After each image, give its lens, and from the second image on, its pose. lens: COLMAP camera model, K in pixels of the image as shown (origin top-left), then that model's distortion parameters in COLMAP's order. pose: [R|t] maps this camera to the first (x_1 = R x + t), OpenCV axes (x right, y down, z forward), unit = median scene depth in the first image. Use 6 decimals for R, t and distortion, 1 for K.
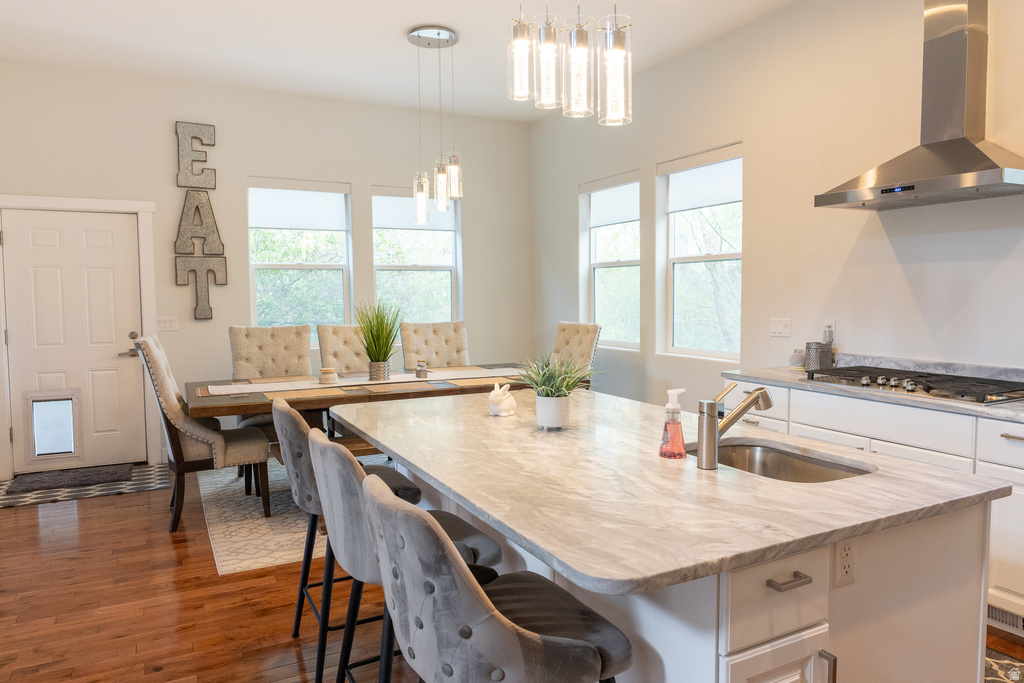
lens RADIAL K [[684.3, 0, 512.0], [0, 684.3, 341.5], [0, 0, 1]] dist [-0.008870, -0.001955]
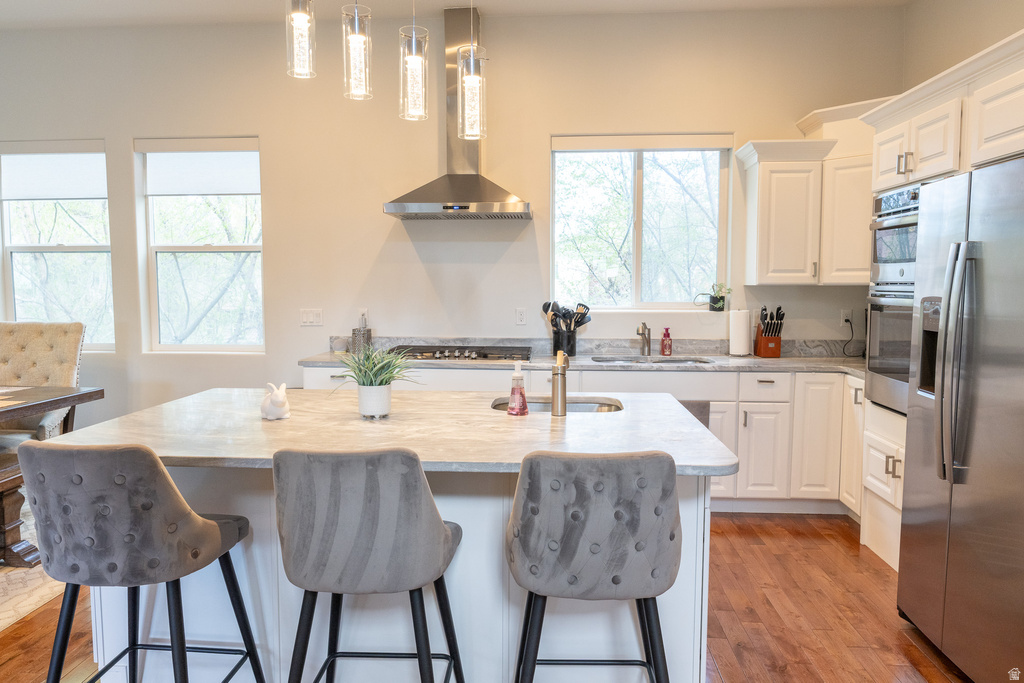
lens RADIAL K [[693.5, 0, 512.0], [0, 693.5, 341.5], [0, 0, 1]] dist [-0.002281, -0.000890]
pose [[0.523027, -0.061511, 0.850094, -0.353247], [0.055520, 0.997733, 0.038035, -0.005915], [-0.850506, 0.027304, 0.525256, 0.142630]]
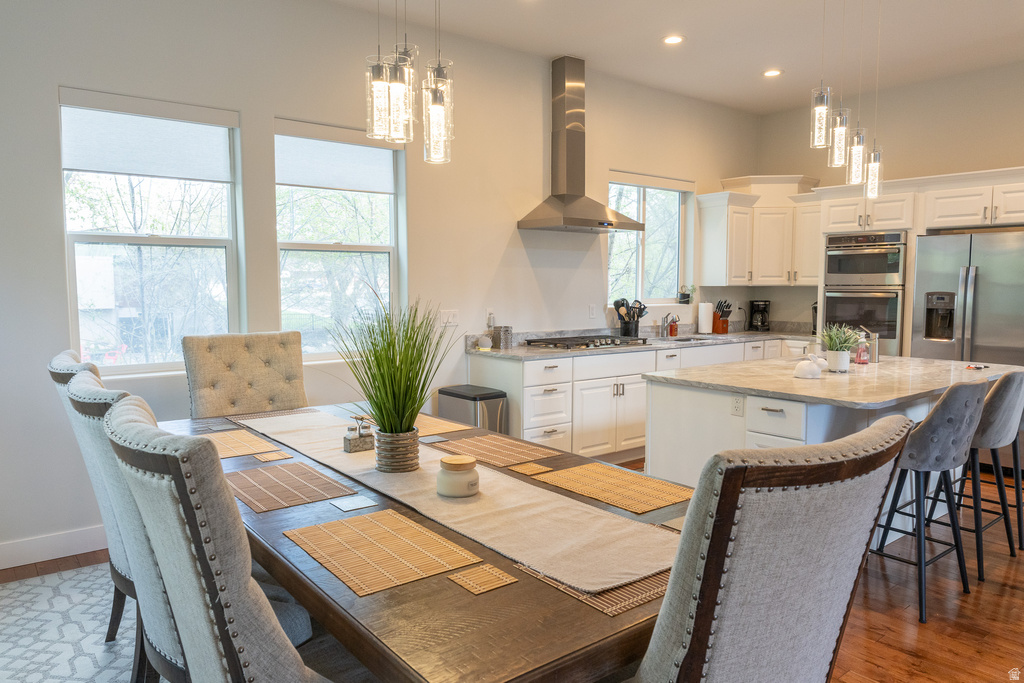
lens RADIAL K [[693.5, 0, 512.0], [0, 693.5, 341.5], [0, 0, 1]] dist [-0.002281, -0.000890]
pose [[-0.185525, -0.072175, 0.979985, -0.694625], [0.071522, 0.993662, 0.086722, -0.068479], [-0.980033, 0.086180, -0.179187, 1.032475]]
